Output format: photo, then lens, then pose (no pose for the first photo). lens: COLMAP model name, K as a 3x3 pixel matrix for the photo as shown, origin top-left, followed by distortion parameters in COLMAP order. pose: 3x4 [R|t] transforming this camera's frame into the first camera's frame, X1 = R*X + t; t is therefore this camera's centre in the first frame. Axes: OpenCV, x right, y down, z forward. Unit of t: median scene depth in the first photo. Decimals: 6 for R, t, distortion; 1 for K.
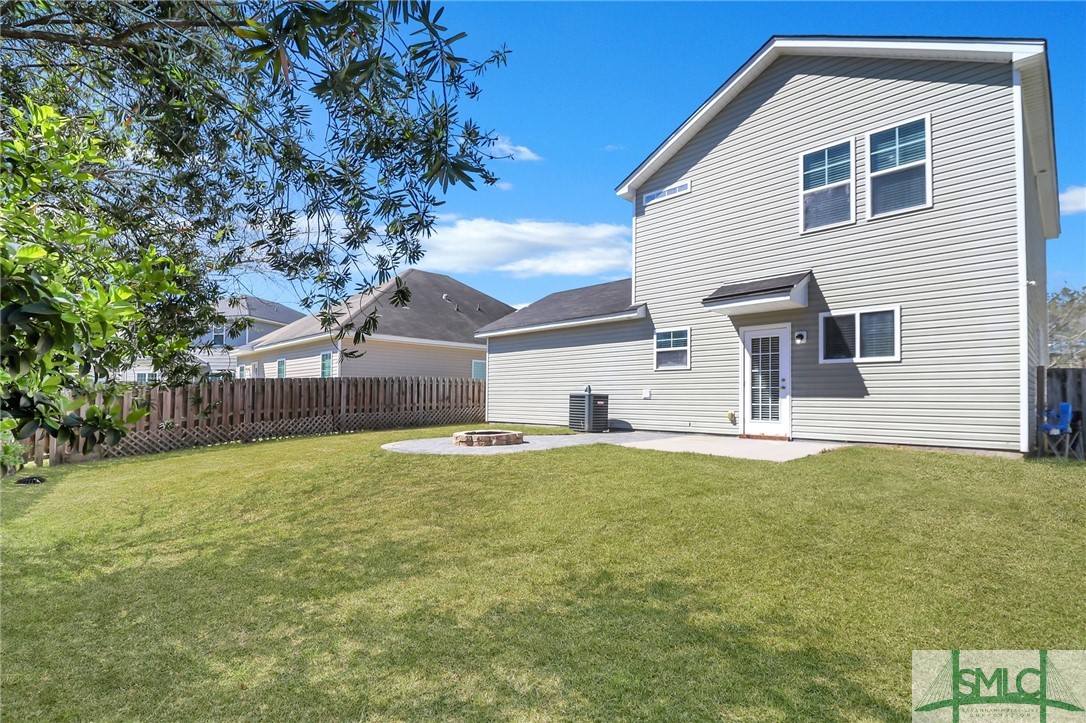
lens RADIAL K [[518.8, 0, 539.2], [0, 518.8, 391.4], [0, 0, 1]] dist [-0.005910, -0.005176]
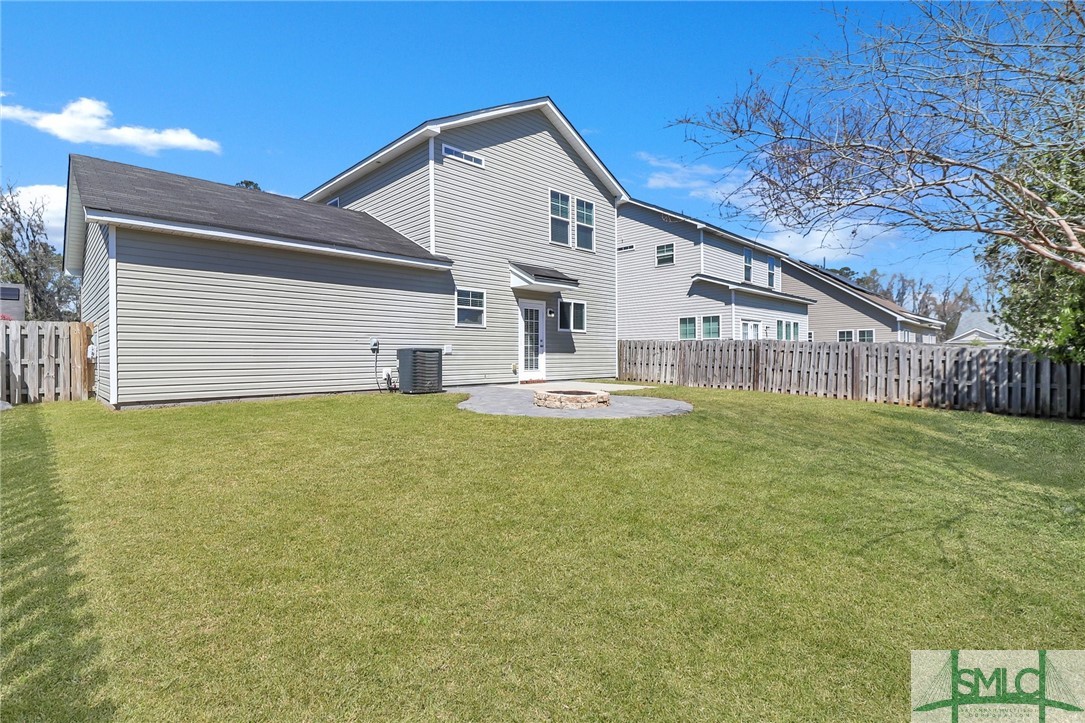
lens RADIAL K [[518.3, 0, 544.5], [0, 518.3, 360.7], [0, 0, 1]] dist [-0.005910, -0.005176]
pose [[-0.025749, -0.015530, 0.999548, -0.894163], [-0.011351, 0.999819, 0.015242, 0.010350], [-0.999604, -0.010953, -0.025921, 0.957557]]
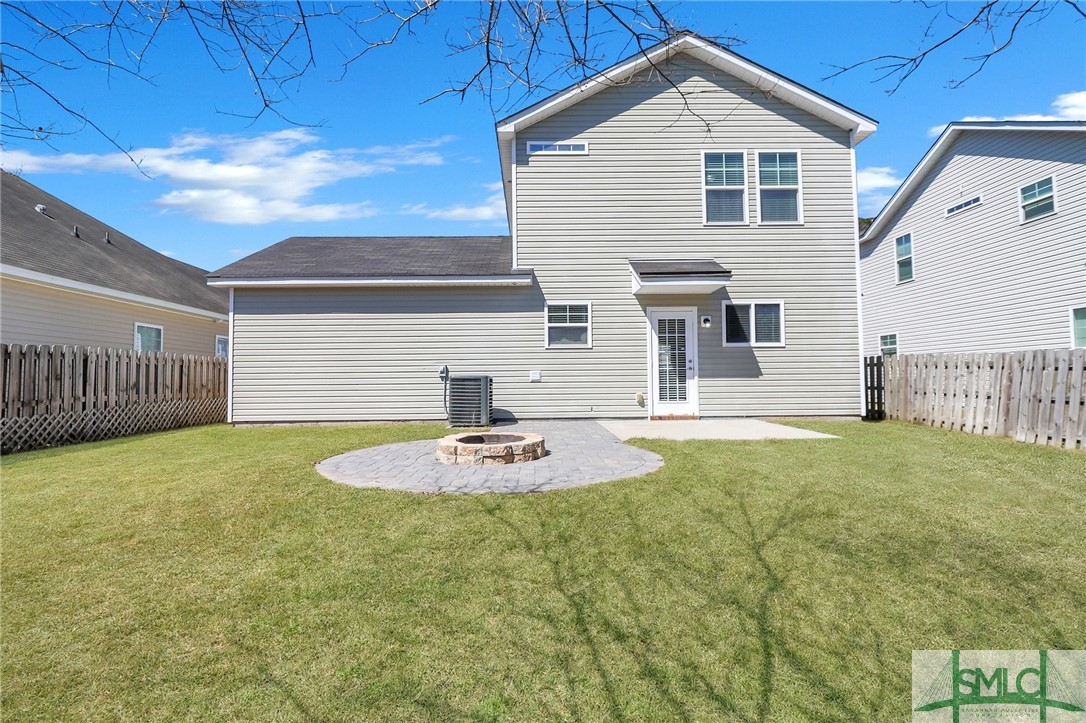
lens RADIAL K [[518.8, 0, 539.0], [0, 518.8, 363.0], [0, 0, 1]] dist [-0.005910, -0.005176]
pose [[0.689508, 0.013058, 0.724161, -0.456200], [0.003715, 0.999761, -0.021564, 0.002412], [-0.724269, 0.017559, 0.689294, 0.469416]]
